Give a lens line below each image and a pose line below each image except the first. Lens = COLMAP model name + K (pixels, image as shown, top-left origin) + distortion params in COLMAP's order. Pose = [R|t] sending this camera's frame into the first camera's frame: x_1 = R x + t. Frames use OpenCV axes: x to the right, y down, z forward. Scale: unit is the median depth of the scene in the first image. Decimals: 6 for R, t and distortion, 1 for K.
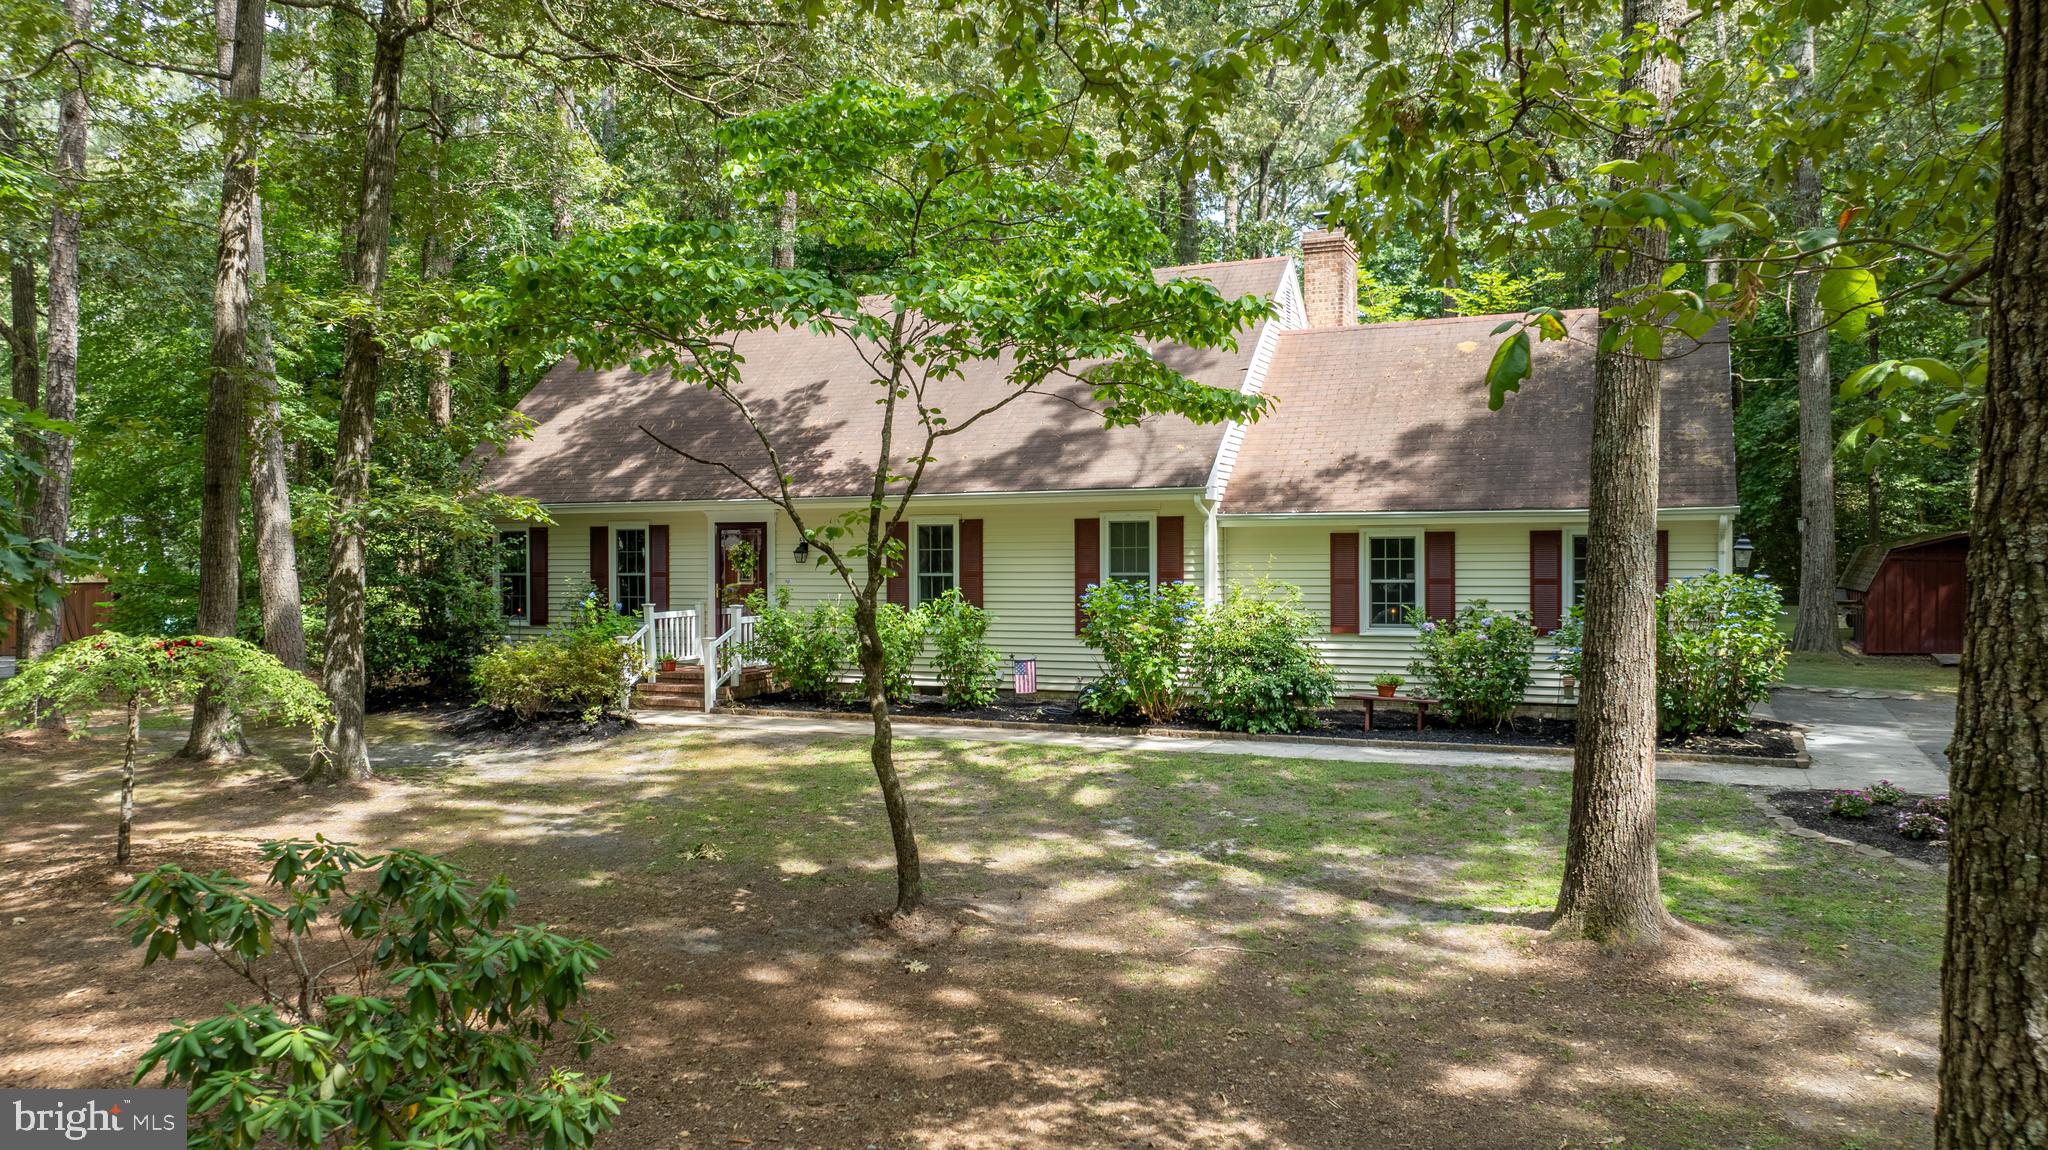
lens RADIAL K [[1461.7, 0, 1024.8], [0, 1461.7, 578.1], [0, 0, 1]] dist [-0.000187, 0.000070]
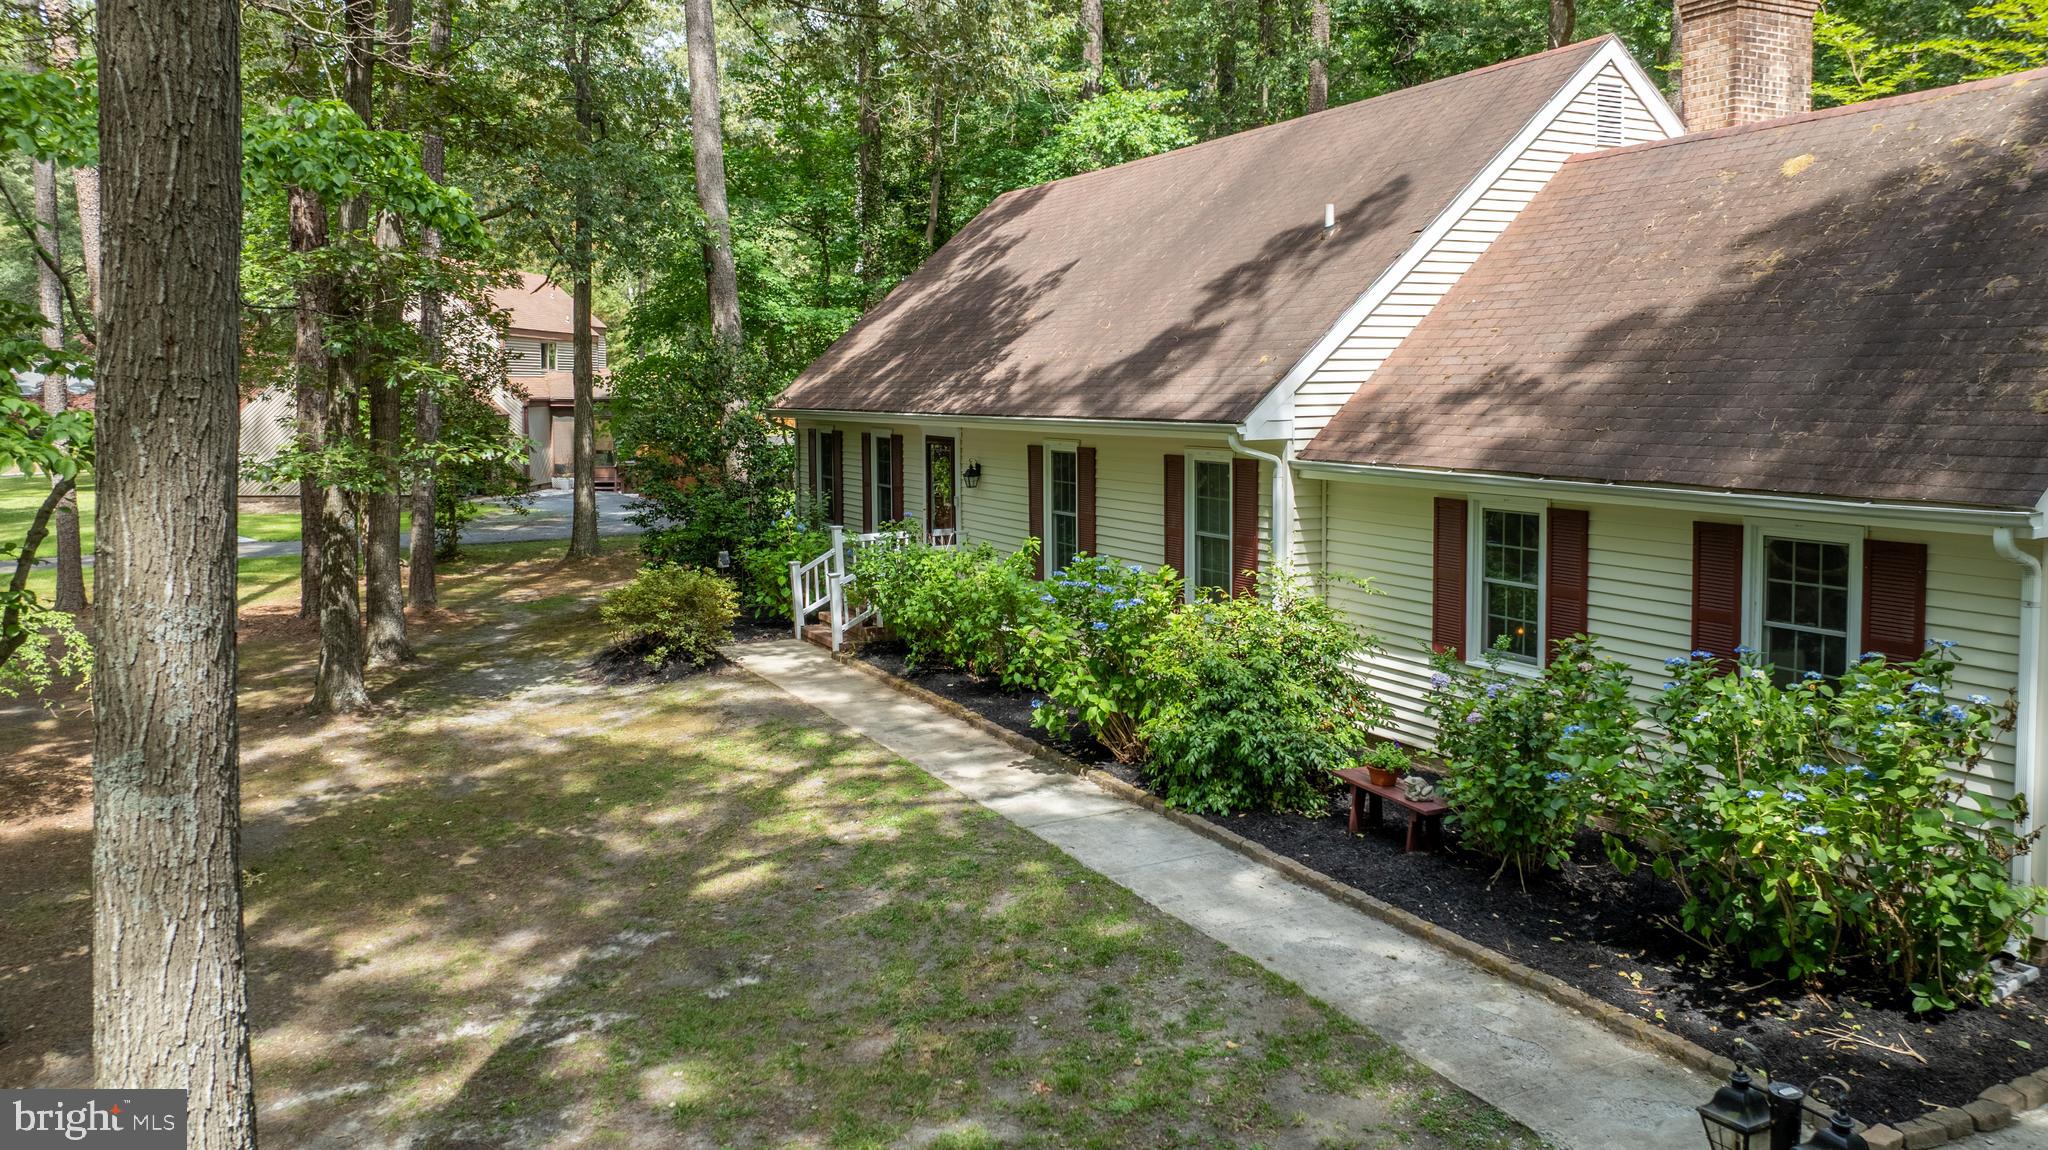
lens RADIAL K [[1461.7, 0, 1023.7], [0, 1461.7, 570.9], [0, 0, 1]] dist [-0.000187, 0.000070]
pose [[0.769747, 0.079568, -0.633371, 0.476382], [-0.001600, 0.992439, 0.122732, -0.076274], [0.638347, -0.093459, 0.764054, 0.408001]]
